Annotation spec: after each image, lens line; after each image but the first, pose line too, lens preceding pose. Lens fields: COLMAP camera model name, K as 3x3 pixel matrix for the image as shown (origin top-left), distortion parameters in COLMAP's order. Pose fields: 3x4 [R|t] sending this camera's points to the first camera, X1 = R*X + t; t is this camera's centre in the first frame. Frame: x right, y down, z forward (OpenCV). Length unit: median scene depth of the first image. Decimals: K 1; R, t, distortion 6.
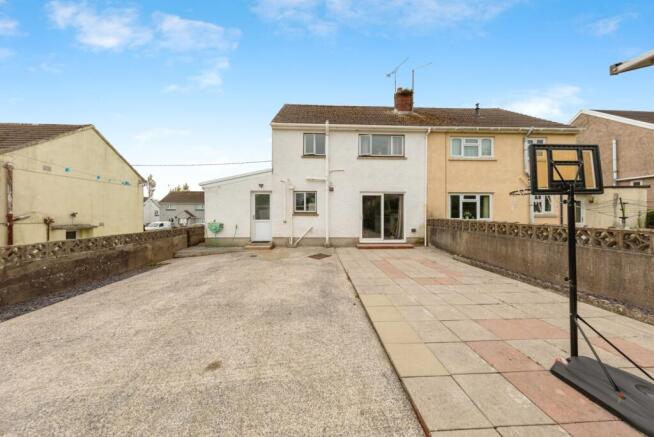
lens RADIAL K [[207.0, 0, 326.6], [0, 207.0, 214.5], [0, 0, 1]] dist [0.006862, -0.000429]
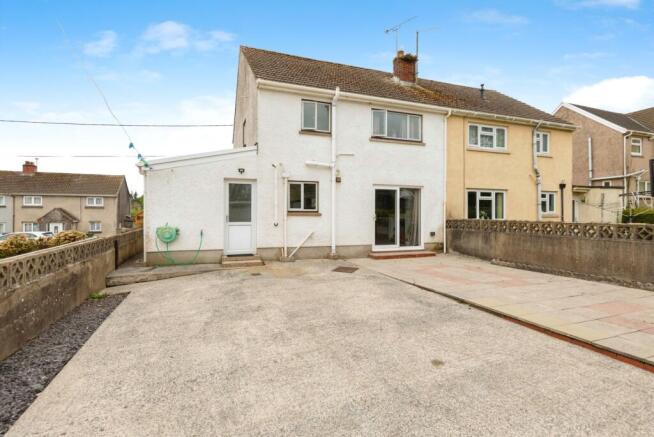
lens RADIAL K [[324.6, 0, 326.3], [0, 324.6, 215.6], [0, 0, 1]] dist [0.003873, 0.001322]
pose [[0.950053, -0.000816, 0.312086, -0.380076], [0.001241, 0.999999, -0.001163, 0.006086], [-0.312085, 0.001492, 0.950053, -0.077981]]
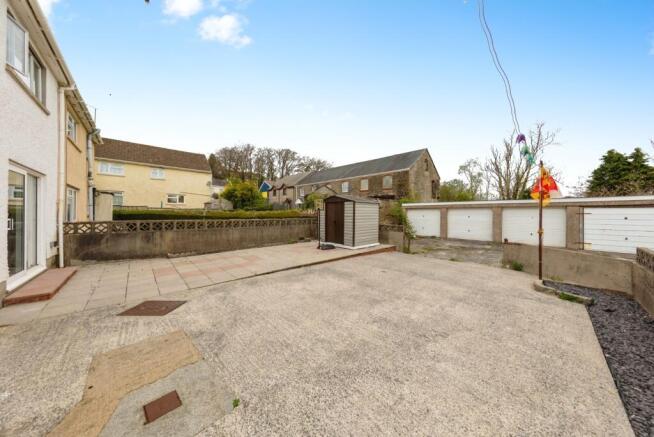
lens RADIAL K [[207.0, 0, 327.9], [0, 207.0, 213.9], [0, 0, 1]] dist [0.006862, -0.000429]
pose [[-0.646029, -0.005266, 0.763295, -0.526068], [-0.000045, 0.999976, 0.006861, -0.010858], [-0.763313, 0.004398, -0.646014, 0.816458]]
